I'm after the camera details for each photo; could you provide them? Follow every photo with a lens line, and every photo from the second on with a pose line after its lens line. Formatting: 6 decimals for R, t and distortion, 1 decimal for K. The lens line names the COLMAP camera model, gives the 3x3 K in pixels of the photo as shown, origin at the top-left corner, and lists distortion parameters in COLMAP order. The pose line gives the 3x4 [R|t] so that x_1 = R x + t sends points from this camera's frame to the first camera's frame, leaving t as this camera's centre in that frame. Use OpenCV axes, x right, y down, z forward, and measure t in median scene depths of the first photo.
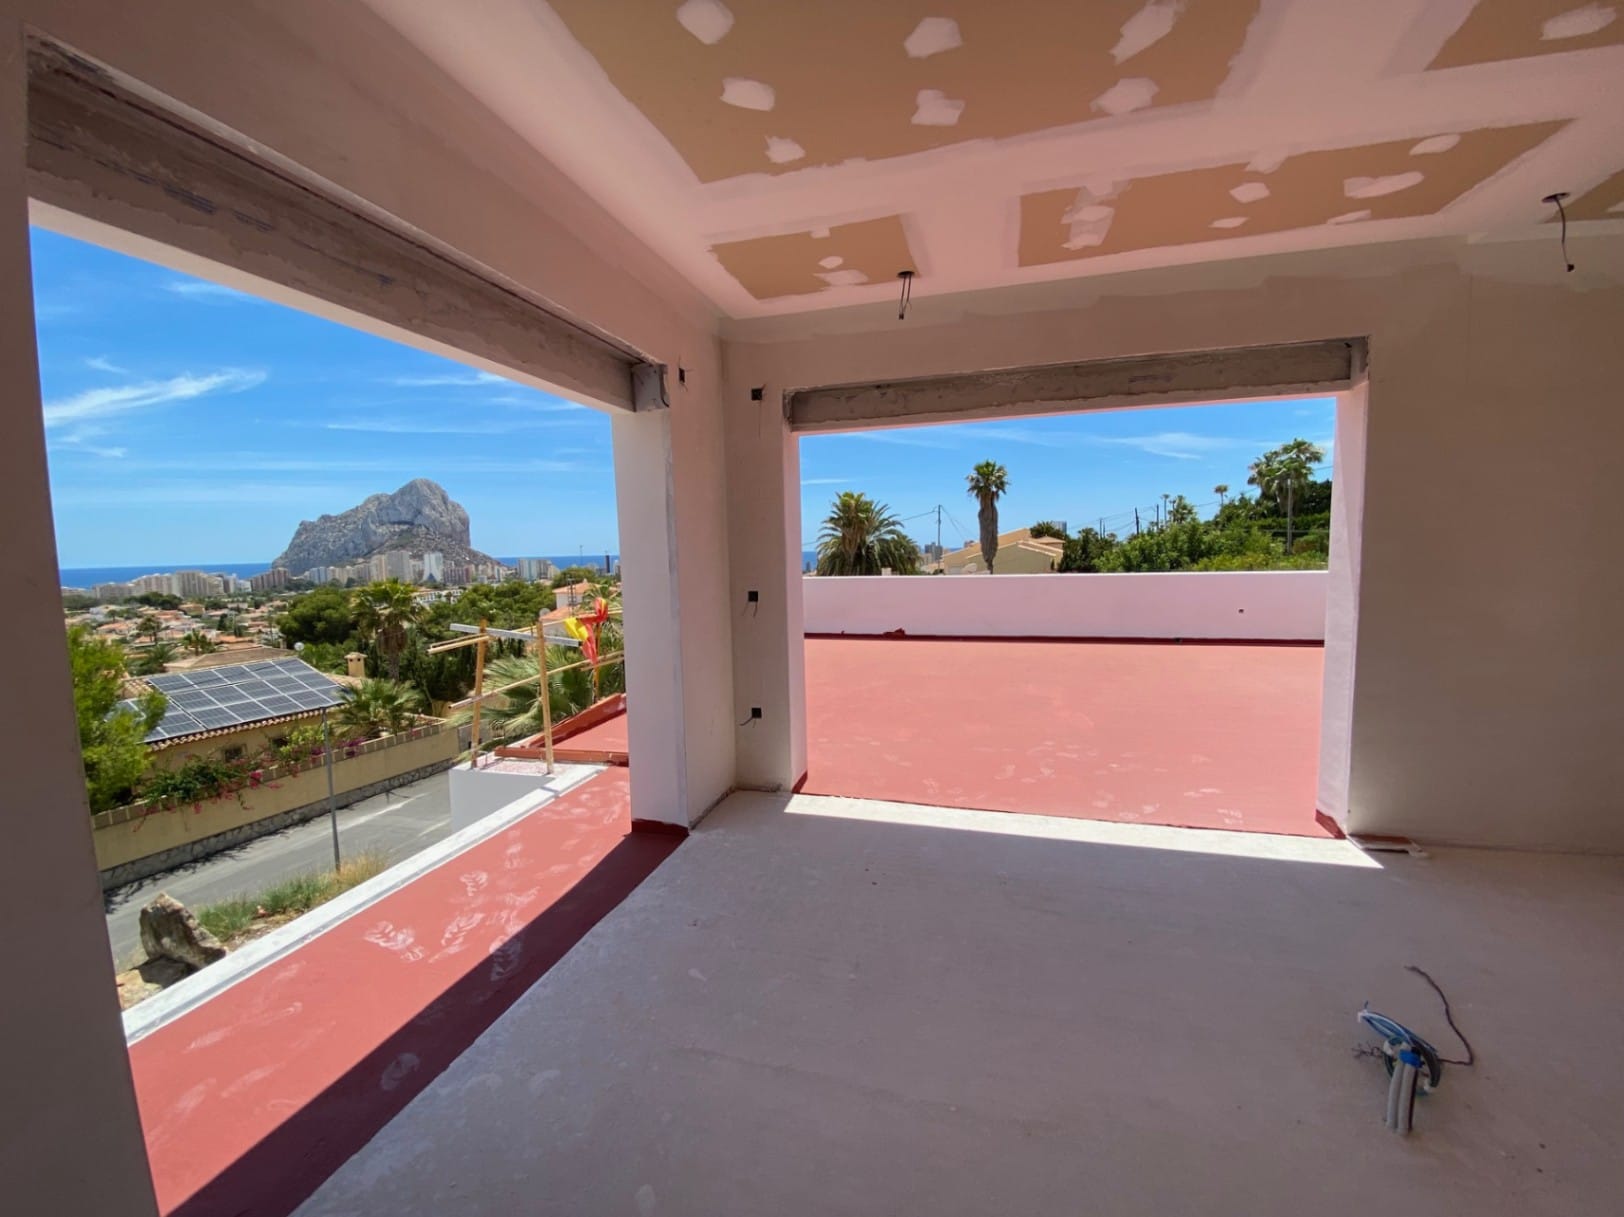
lens RADIAL K [[665.9, 0, 812.0], [0, 665.9, 608.5], [0, 0, 1]] dist [0.014989, -0.018199]
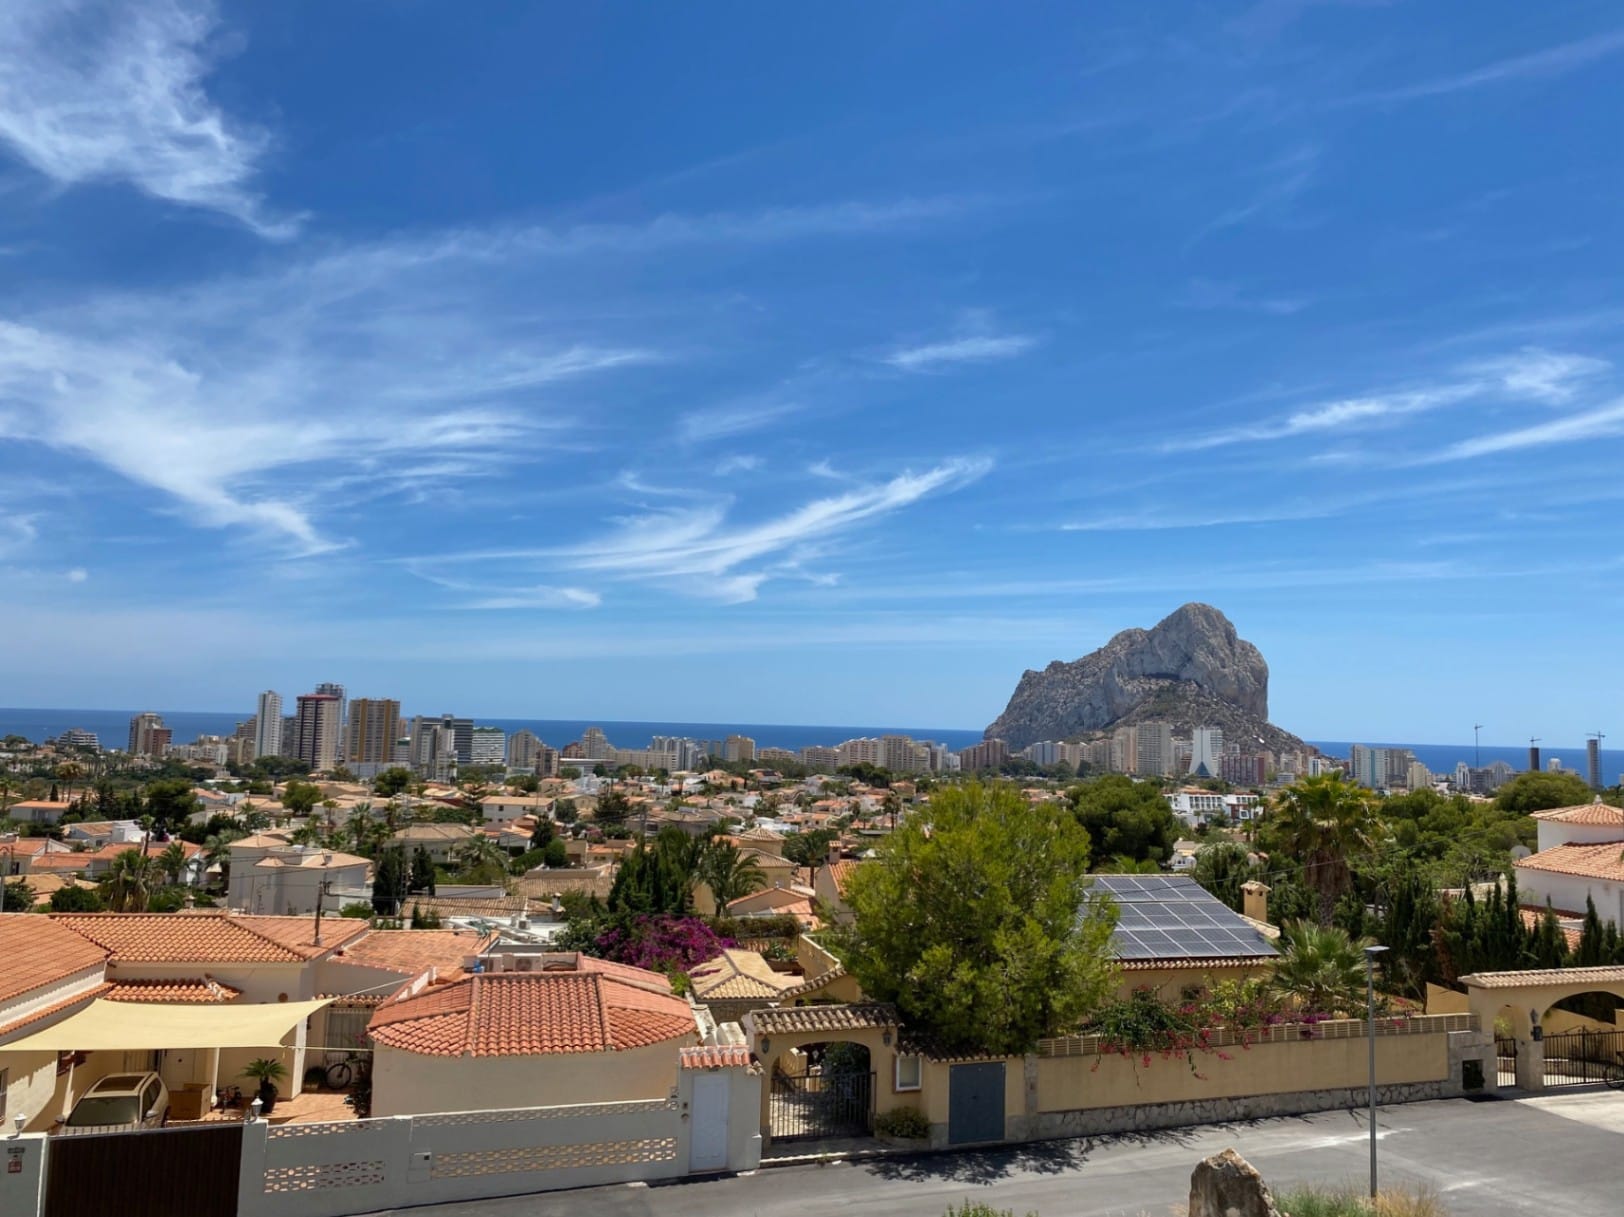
lens RADIAL K [[1248.9, 0, 812.0], [0, 1248.9, 608.5], [0, 0, 1]] dist [0.097685, -0.137982]
pose [[0.690770, -0.024039, -0.722675, -0.075578], [-0.107668, 0.984885, -0.135676, 0.016901], [0.715013, 0.171530, 0.677741, -0.209922]]
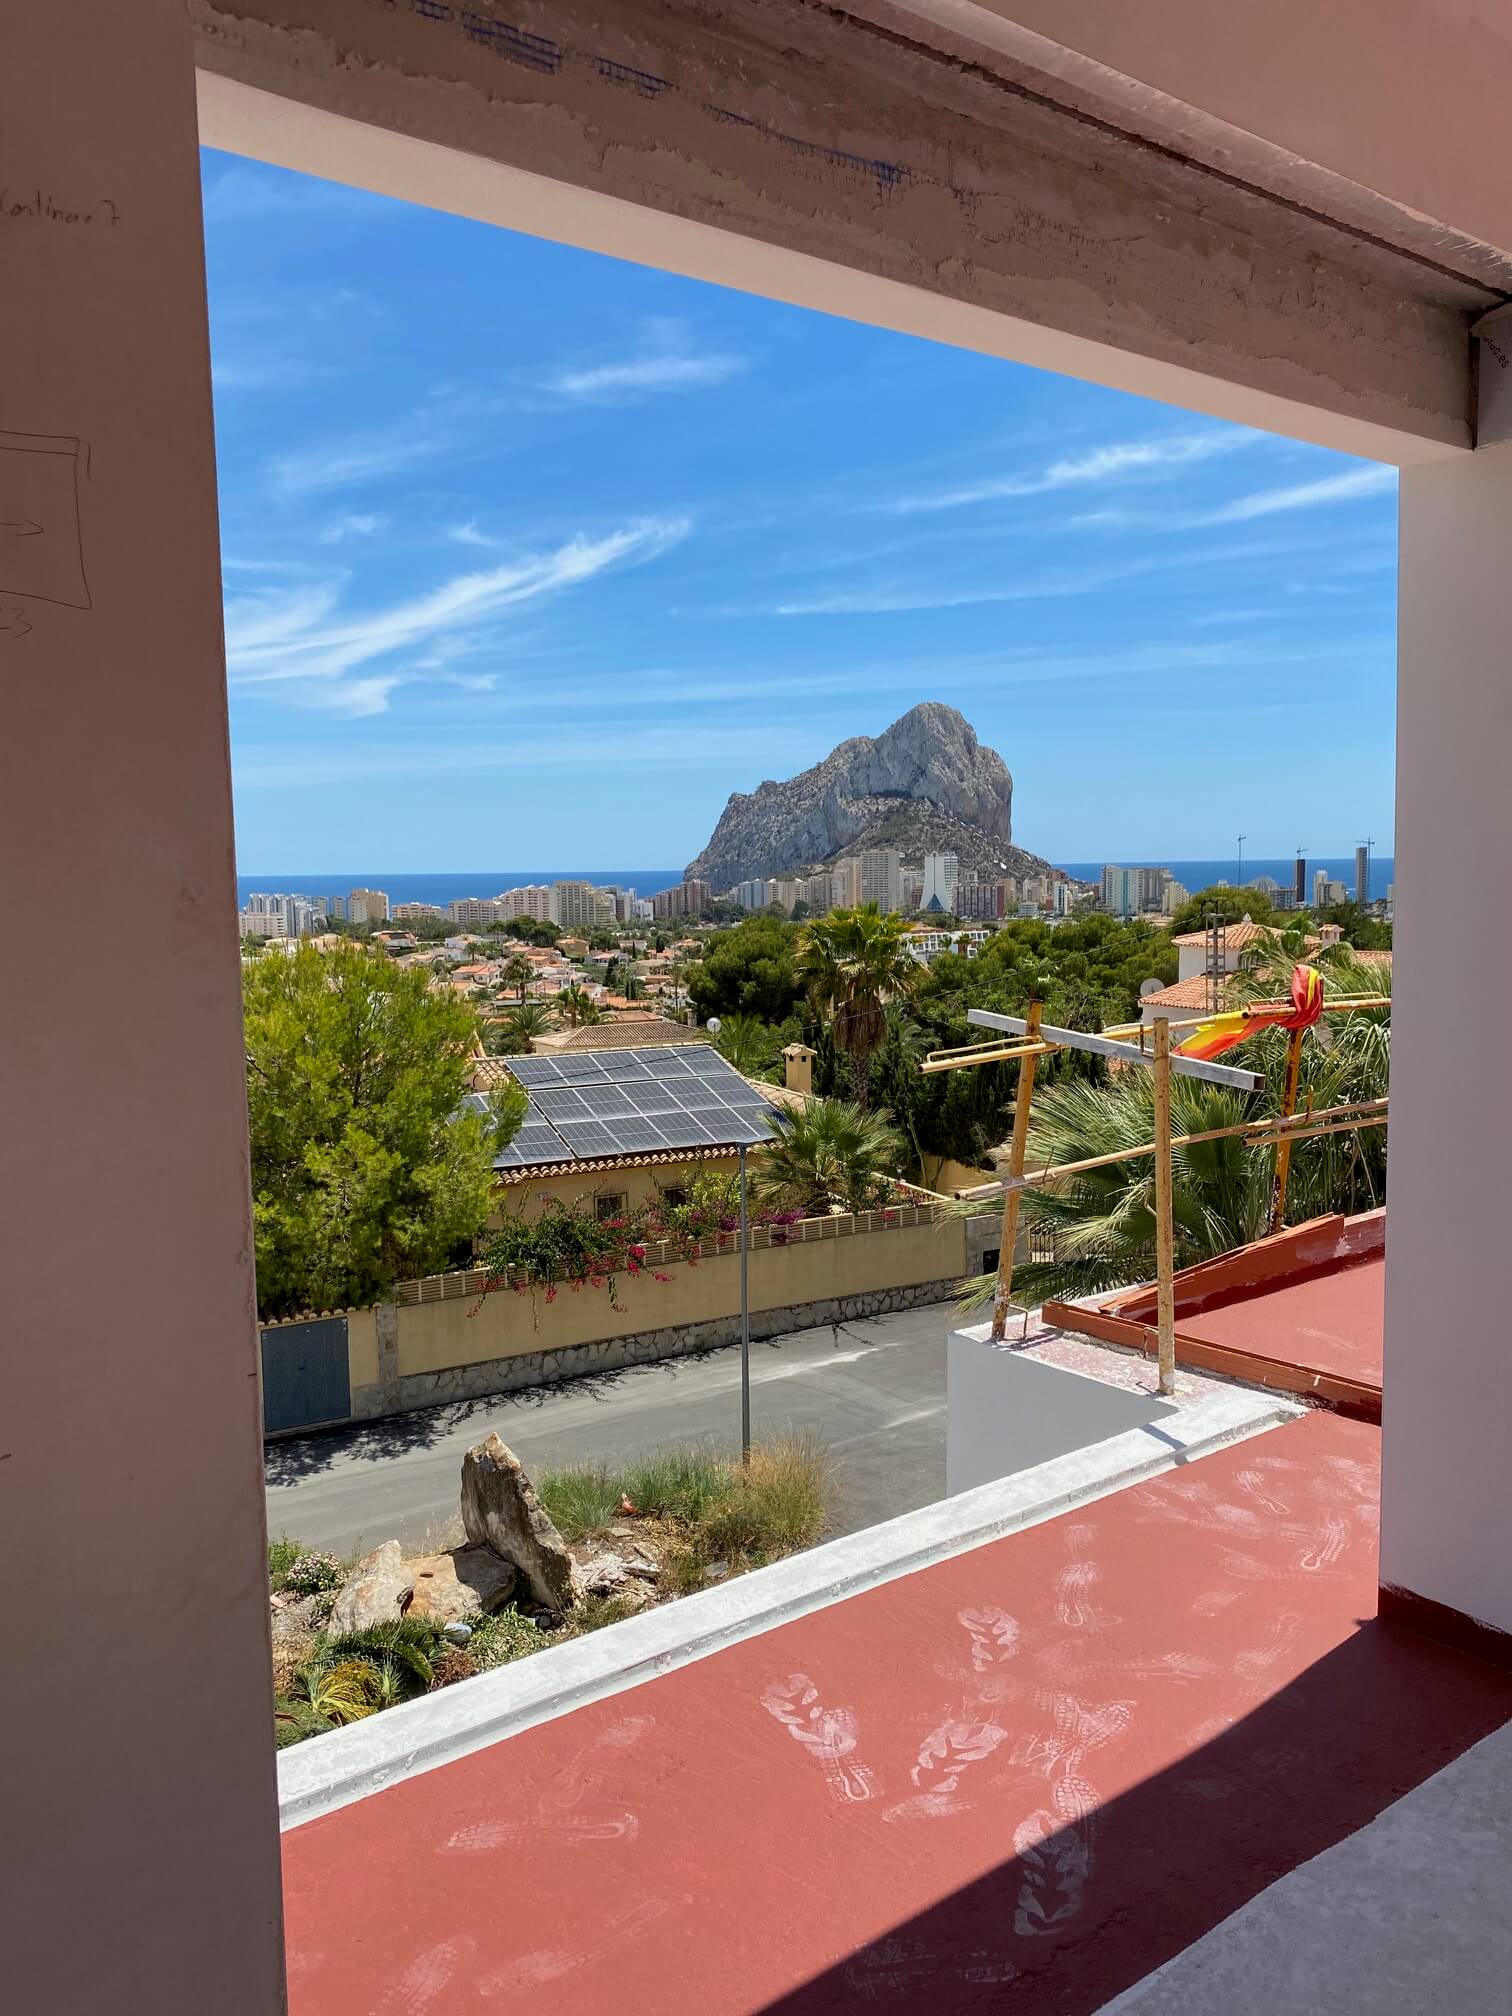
lens RADIAL K [[1537.4, 0, 756.0], [0, 1537.4, 1008.0], [0, 0, 1]] dist [0.102775, -0.176530]
pose [[0.805877, 0.065218, -0.588480, -0.007332], [-0.056337, 0.997852, 0.033438, -0.000718], [0.589396, 0.006206, 0.807820, 0.012260]]
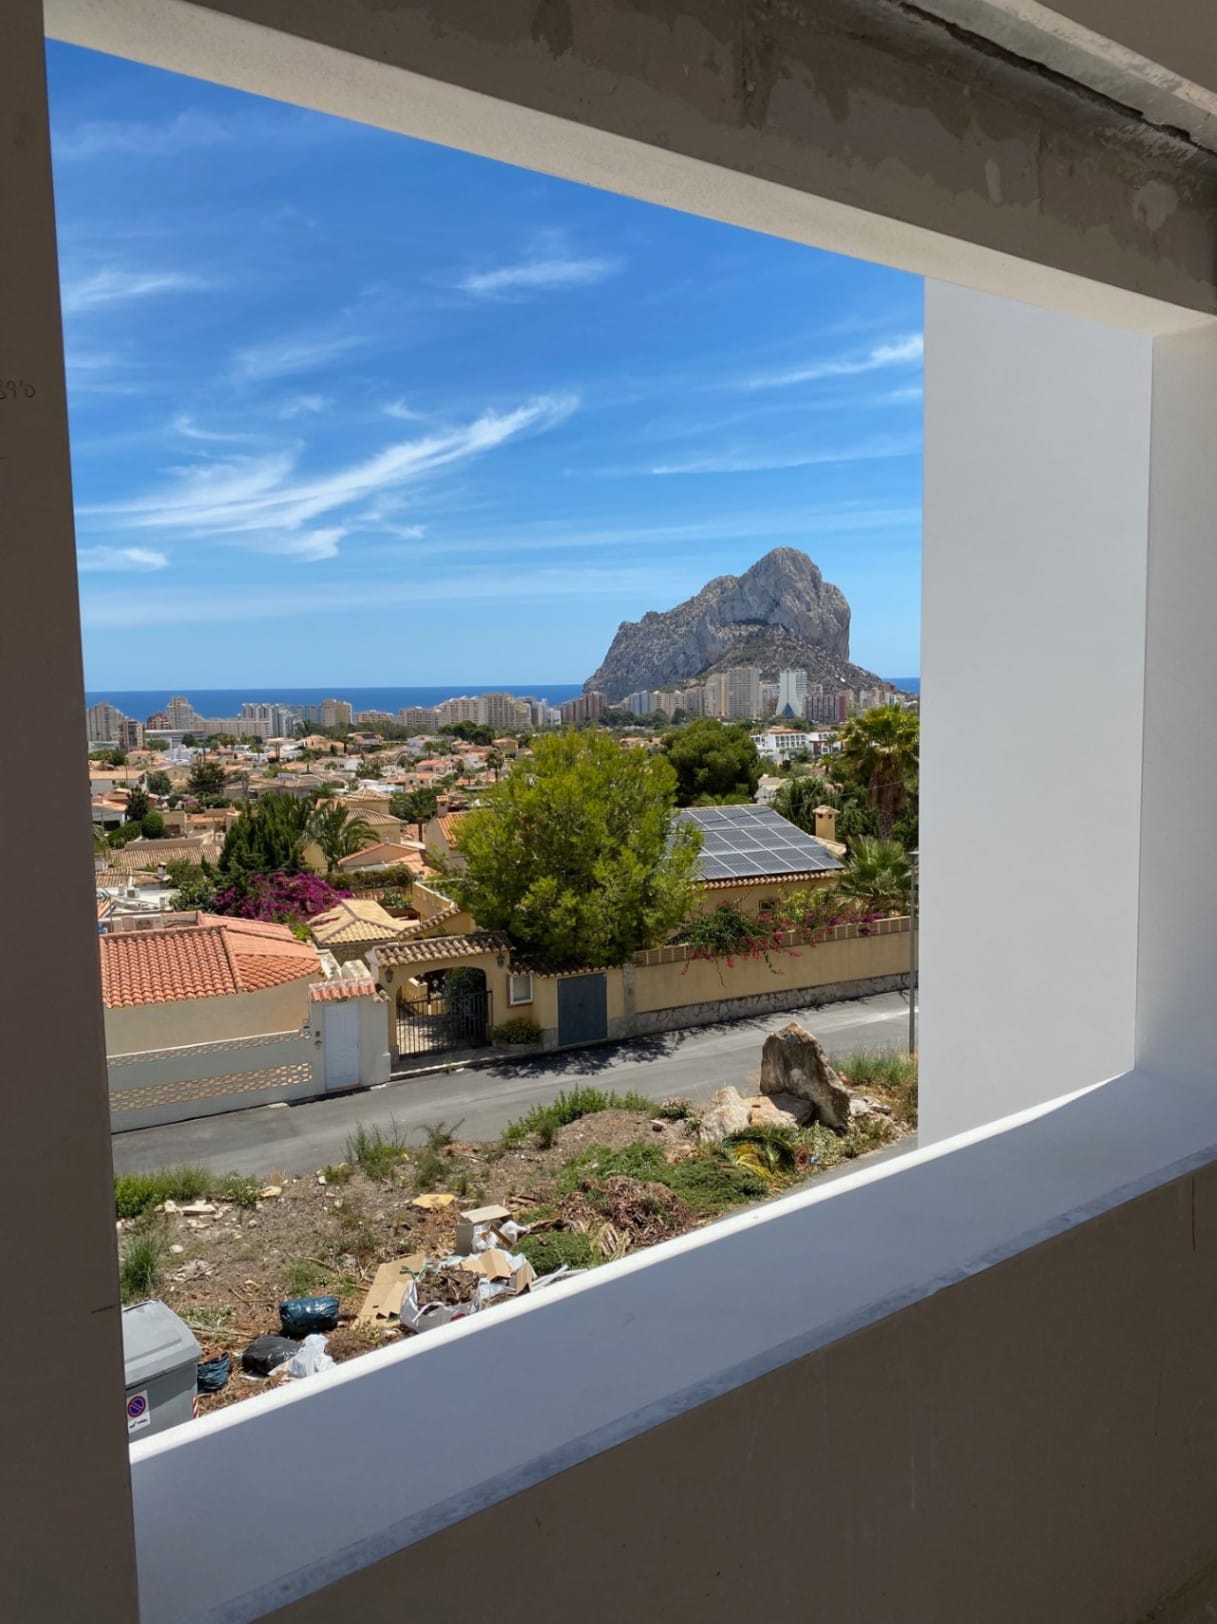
lens RADIAL K [[1245.0, 0, 608.5], [0, 1245.0, 812.0], [0, 0, 1]] dist [0.211775, -0.597903]
pose [[0.796004, 0.072770, -0.600901, -0.047040], [-0.055645, 0.997341, 0.047066, 0.021067], [0.602728, -0.004027, 0.797937, -0.241605]]
